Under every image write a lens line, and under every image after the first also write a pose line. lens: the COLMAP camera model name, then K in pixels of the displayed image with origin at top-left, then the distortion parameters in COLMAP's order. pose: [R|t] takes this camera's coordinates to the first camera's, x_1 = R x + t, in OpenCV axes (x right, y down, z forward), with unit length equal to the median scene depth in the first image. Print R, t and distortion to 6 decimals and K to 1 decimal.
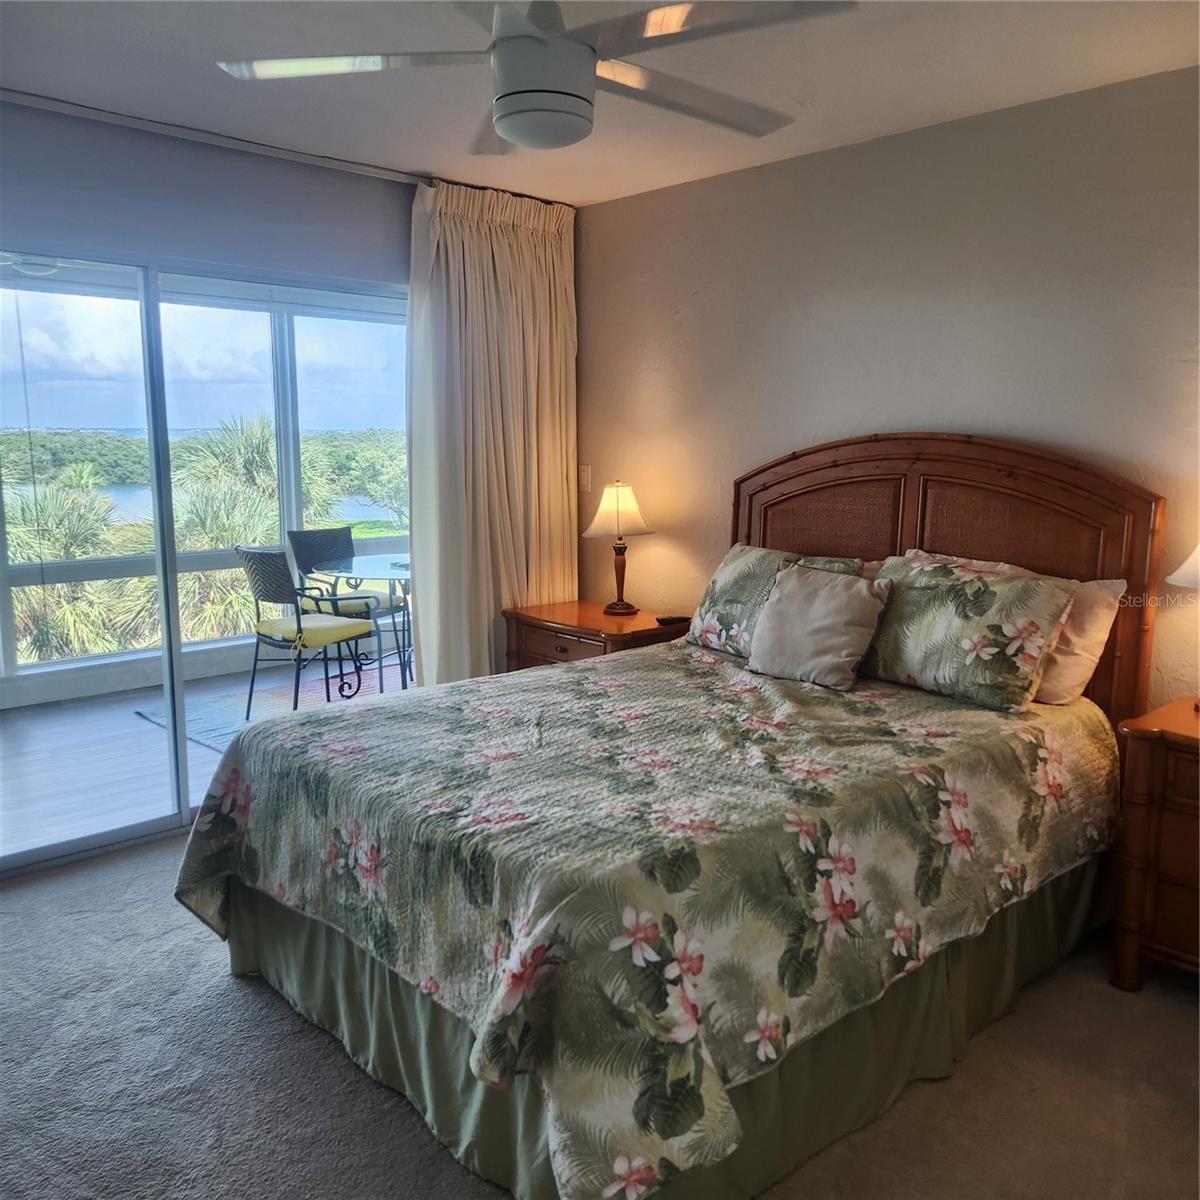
lens RADIAL K [[1056.5, 0, 606.5], [0, 1056.5, 607.8], [0, 0, 1]] dist [0.053452, -0.024505]
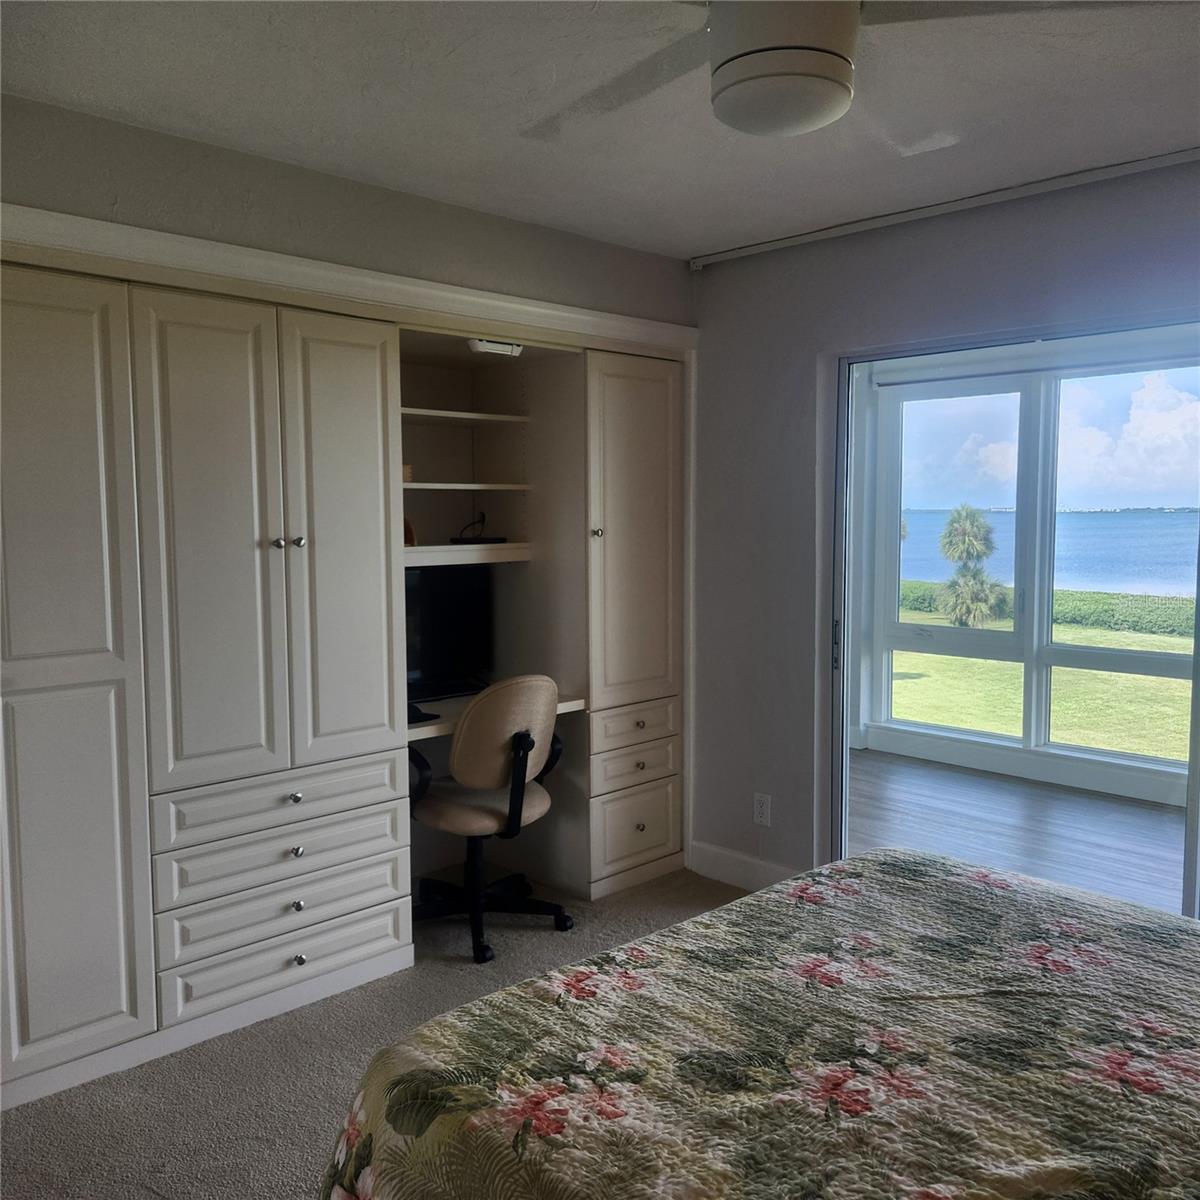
lens RADIAL K [[1056.5, 0, 605.2], [0, 1056.5, 603.4], [0, 0, 1]] dist [0.053452, -0.024505]
pose [[0.015435, 0.092374, -0.995605, 0.604342], [-0.160537, 0.983034, 0.088719, -0.151768], [0.986909, 0.158462, 0.030003, 0.790871]]
